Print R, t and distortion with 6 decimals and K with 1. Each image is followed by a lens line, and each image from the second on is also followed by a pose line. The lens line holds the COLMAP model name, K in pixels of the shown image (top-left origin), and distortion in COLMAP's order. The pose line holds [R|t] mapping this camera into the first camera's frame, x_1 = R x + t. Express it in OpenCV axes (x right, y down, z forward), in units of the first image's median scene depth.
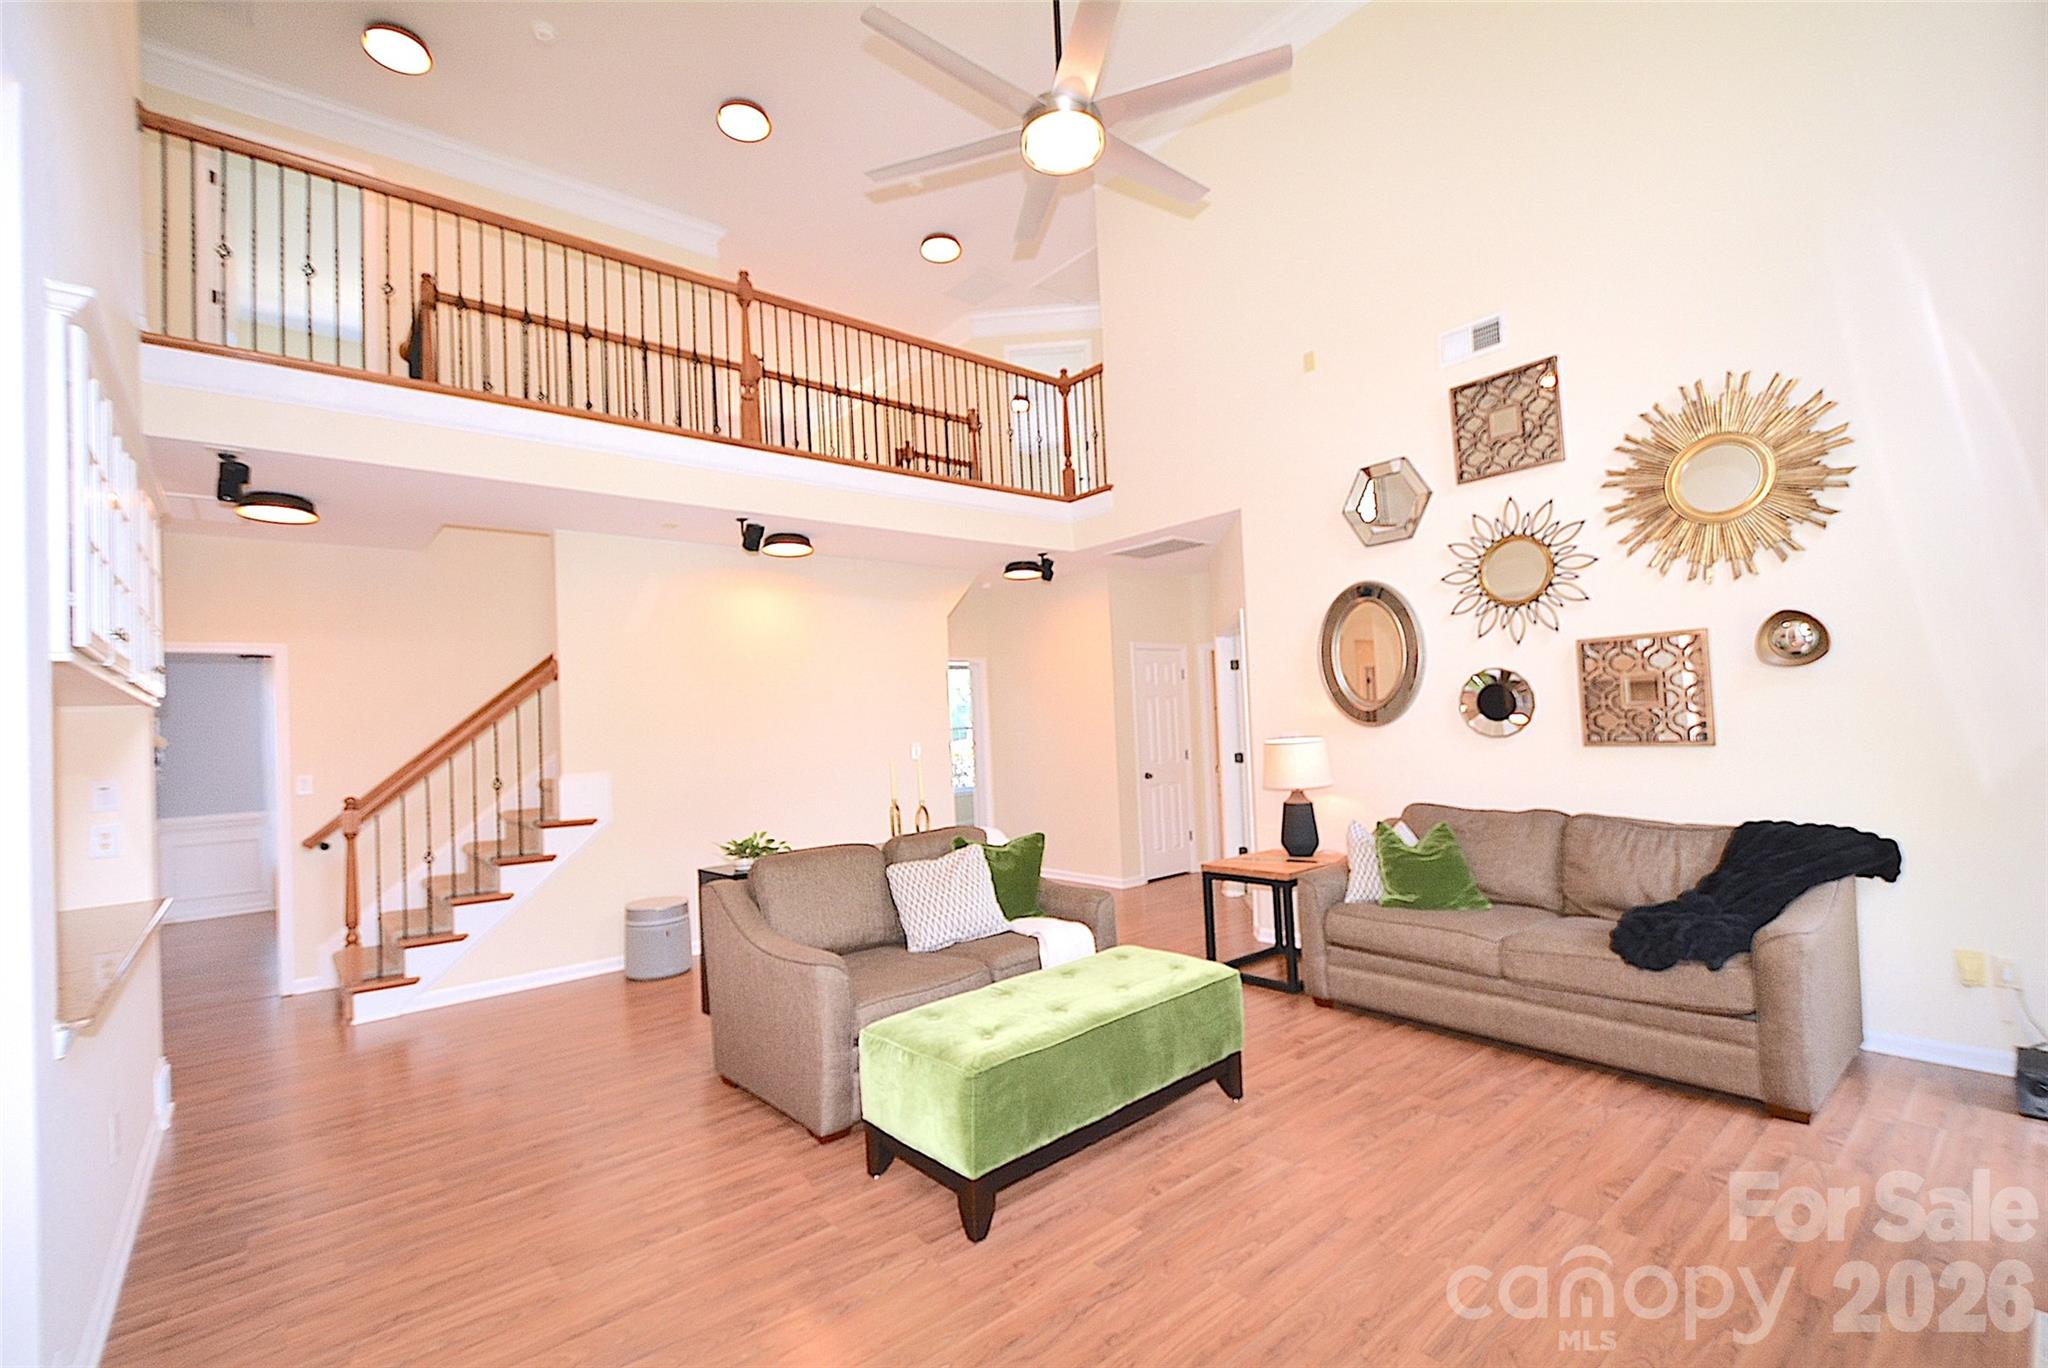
lens RADIAL K [[891.3, 0, 1025.7], [0, 891.3, 695.6], [0, 0, 1]] dist [0.002968, -0.007088]
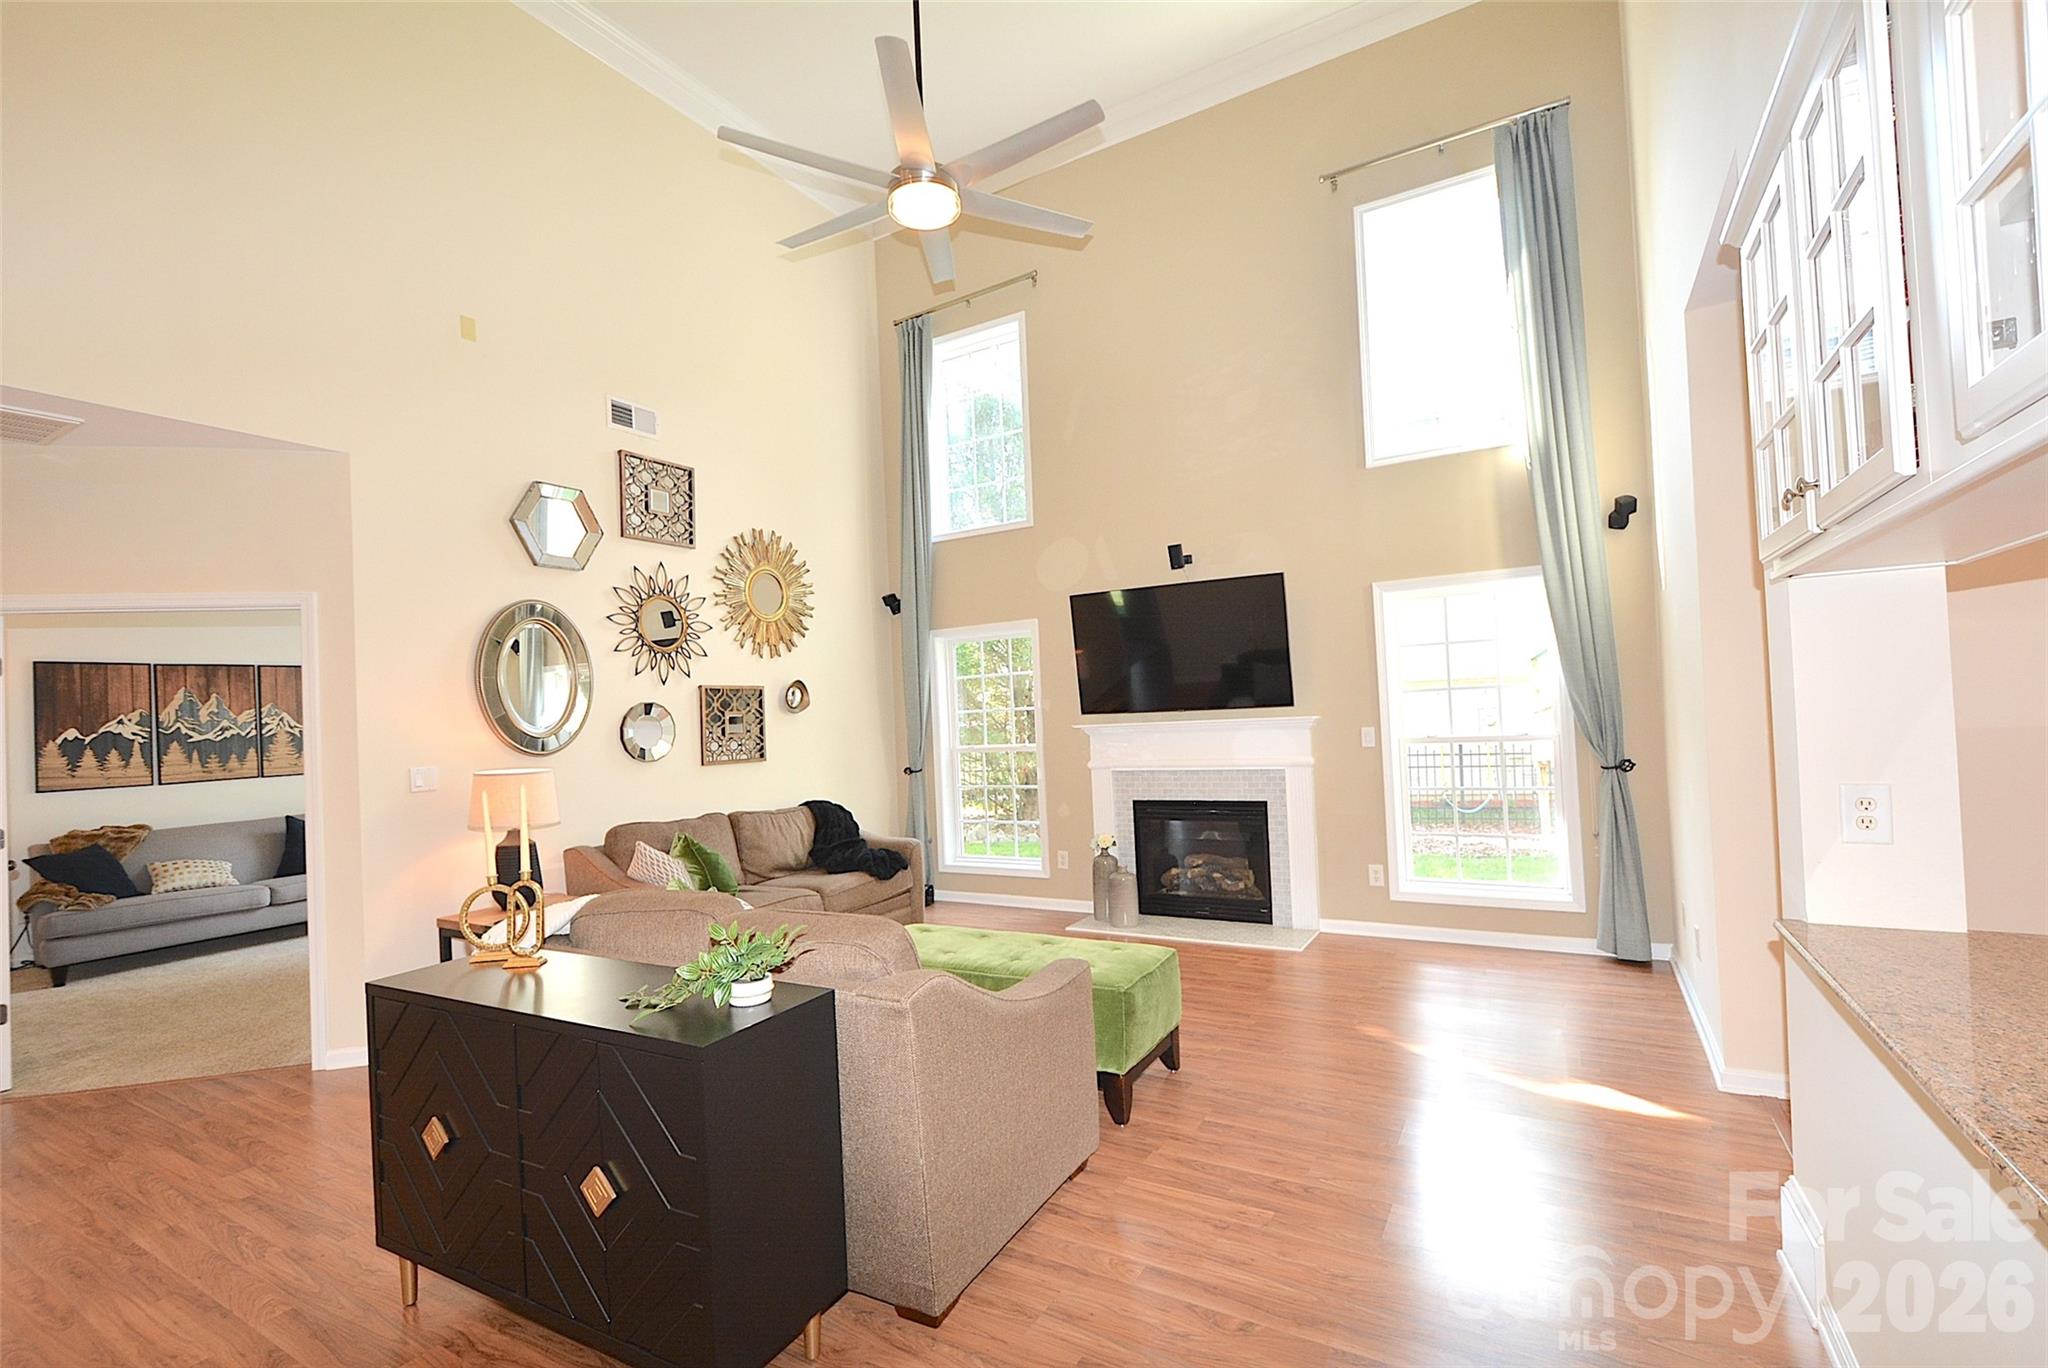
lens RADIAL K [[891.1, 0, 1034.2], [0, 891.1, 700.1], [0, 0, 1]] dist [-0.002338, -0.002659]
pose [[-0.326226, 0.076913, 0.942158, -0.781175], [0.026020, 0.997037, -0.072383, 0.067158], [-0.944934, 0.000902, -0.327260, 0.955831]]
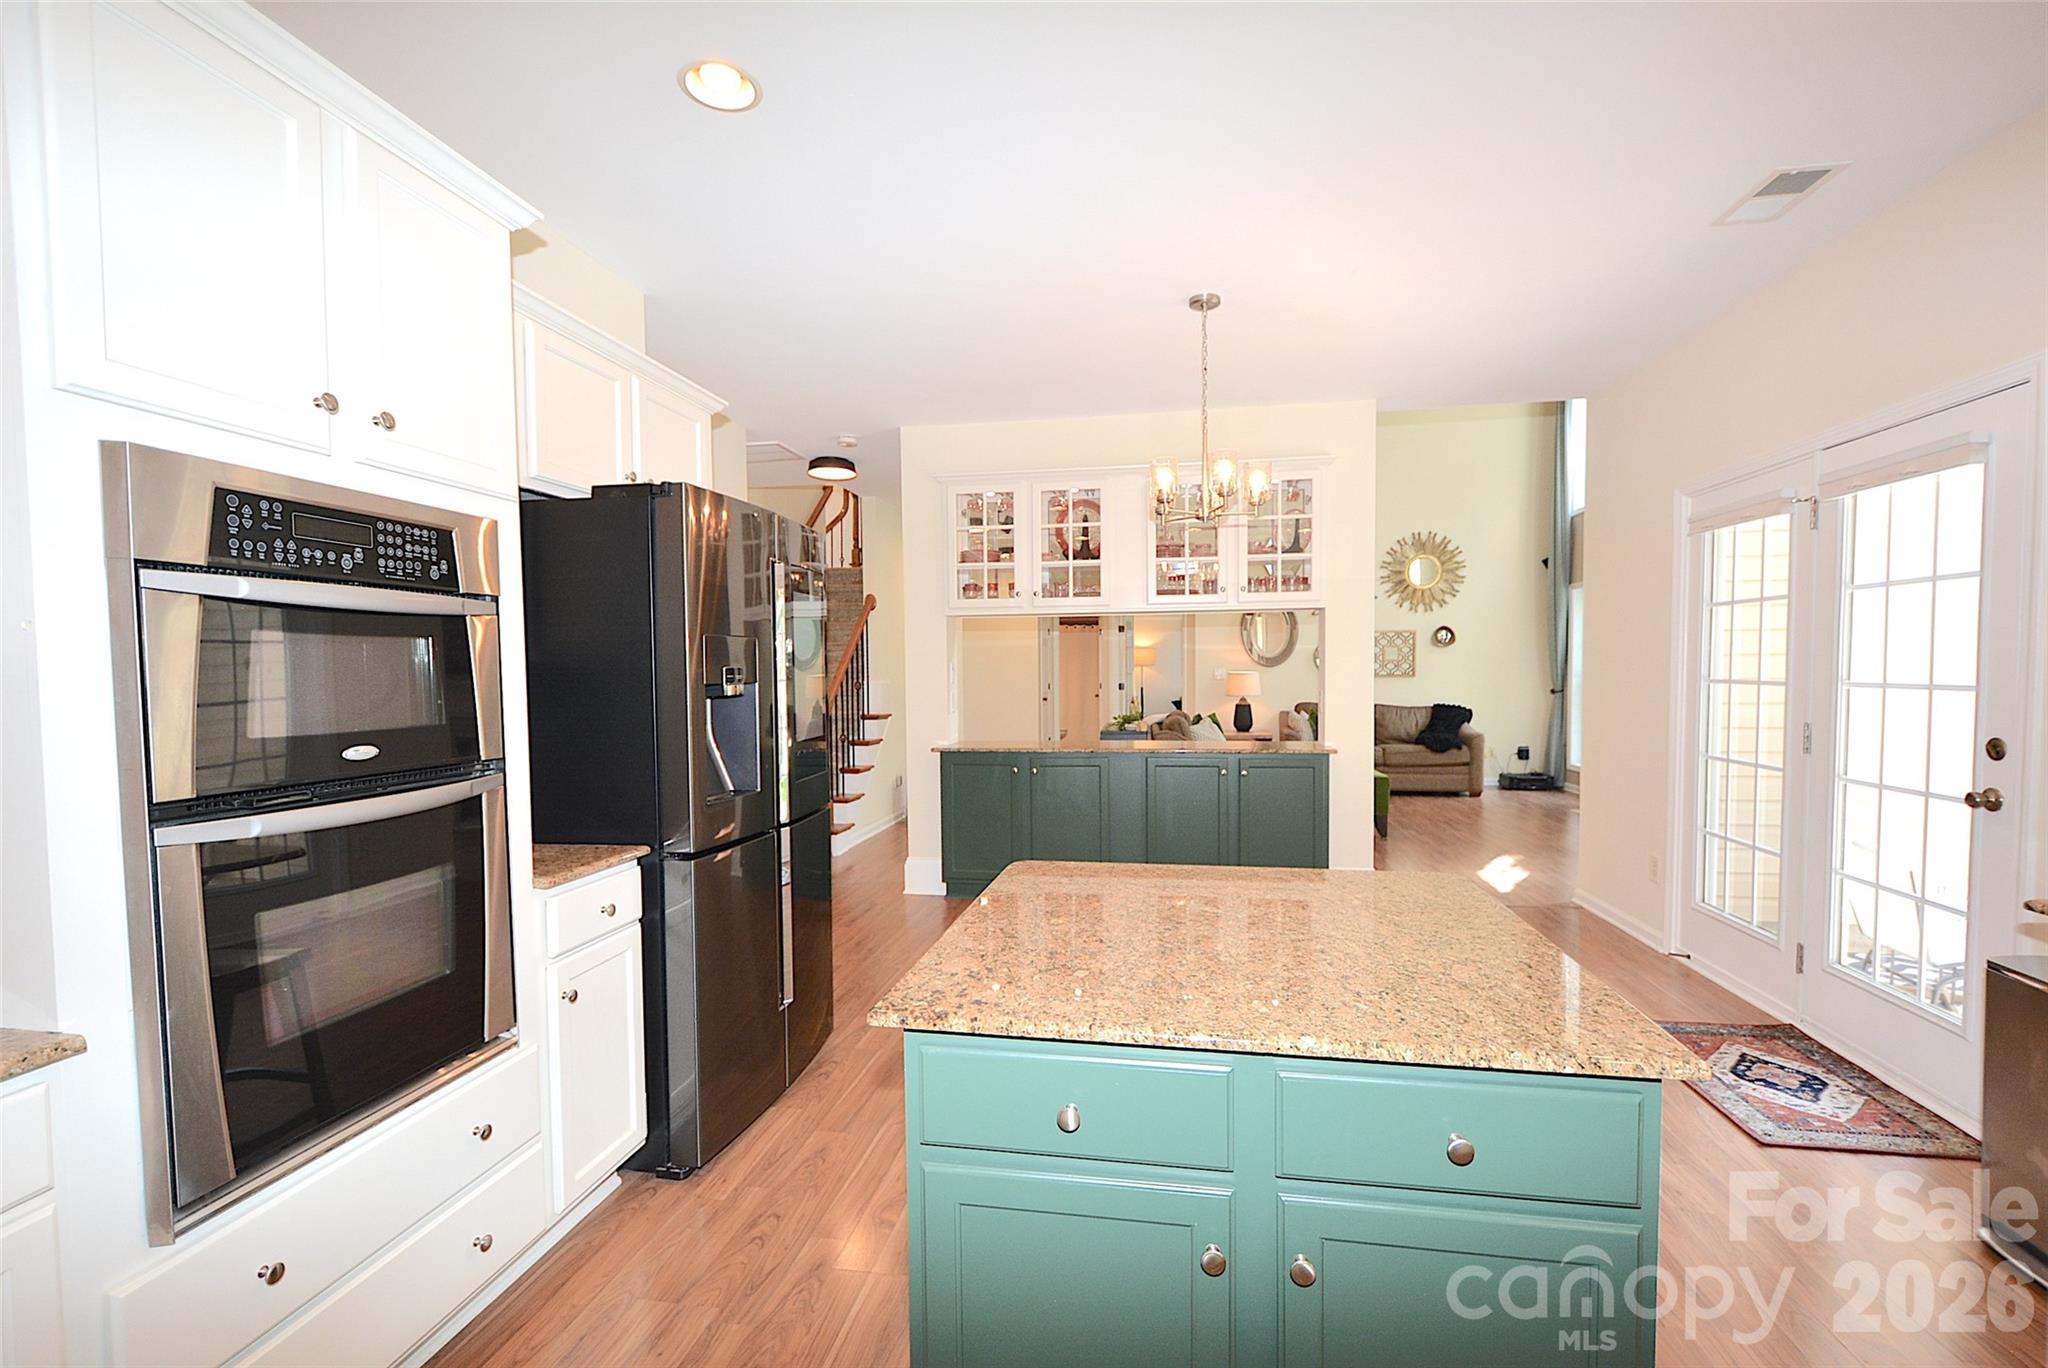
lens RADIAL K [[924.6, 0, 1013.4], [0, 924.6, 705.6], [0, 0, 1]] dist [-0.000162, -0.000685]
pose [[0.768420, 0.011600, 0.639841, -1.626439], [-0.046199, 0.998232, 0.037386, 0.083718], [-0.638276, -0.058289, 0.767597, -0.277011]]
